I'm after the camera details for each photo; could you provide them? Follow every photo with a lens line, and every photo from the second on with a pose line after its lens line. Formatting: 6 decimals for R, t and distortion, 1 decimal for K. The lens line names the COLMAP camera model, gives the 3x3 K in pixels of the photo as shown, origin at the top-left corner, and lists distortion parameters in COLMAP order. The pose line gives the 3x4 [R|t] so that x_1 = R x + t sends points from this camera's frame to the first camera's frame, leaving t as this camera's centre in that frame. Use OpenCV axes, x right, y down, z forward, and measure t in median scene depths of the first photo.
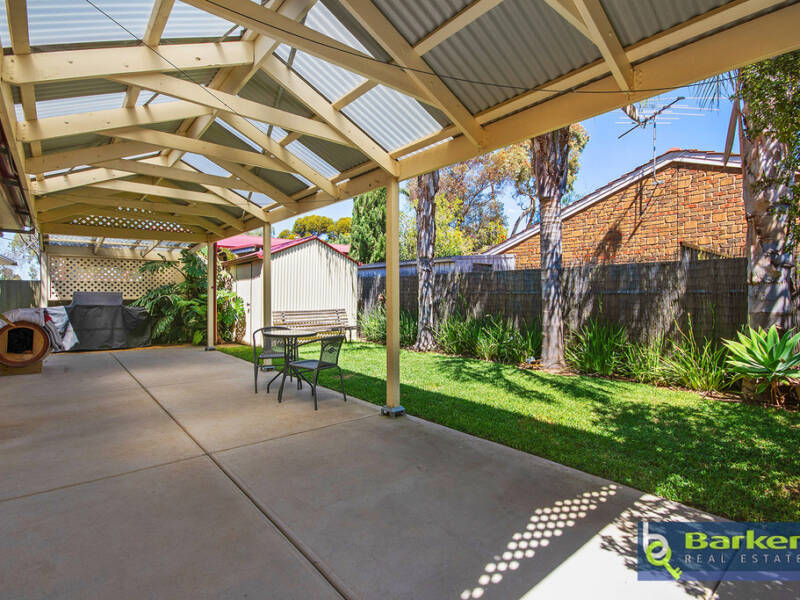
lens RADIAL K [[403.5, 0, 399.5], [0, 403.5, 298.4], [0, 0, 1]] dist [0.009500, -0.003691]
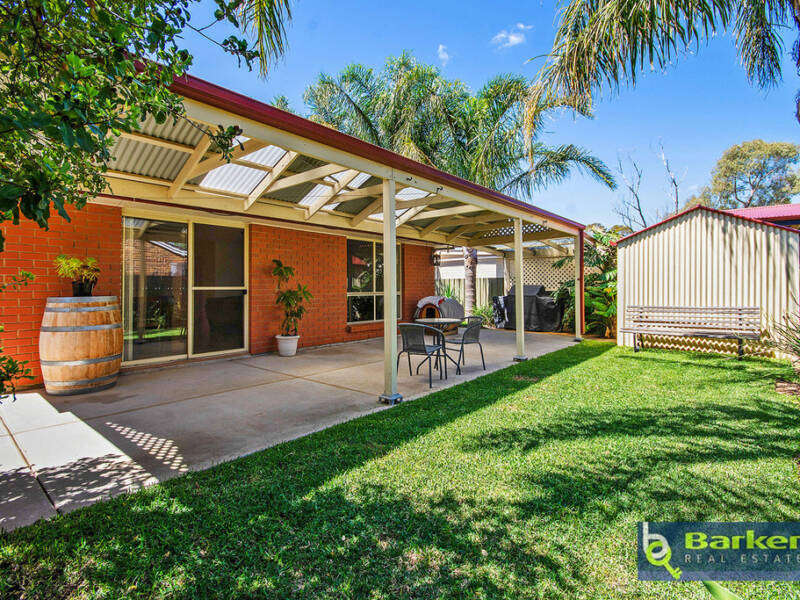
lens RADIAL K [[403.5, 0, 400.4], [0, 403.5, 294.6], [0, 0, 1]] dist [0.009500, -0.003691]
pose [[0.170471, 0.014032, -0.985263, 1.840495], [-0.003005, 0.999901, 0.013720, -0.009365], [0.985358, 0.000622, 0.170497, 1.527834]]
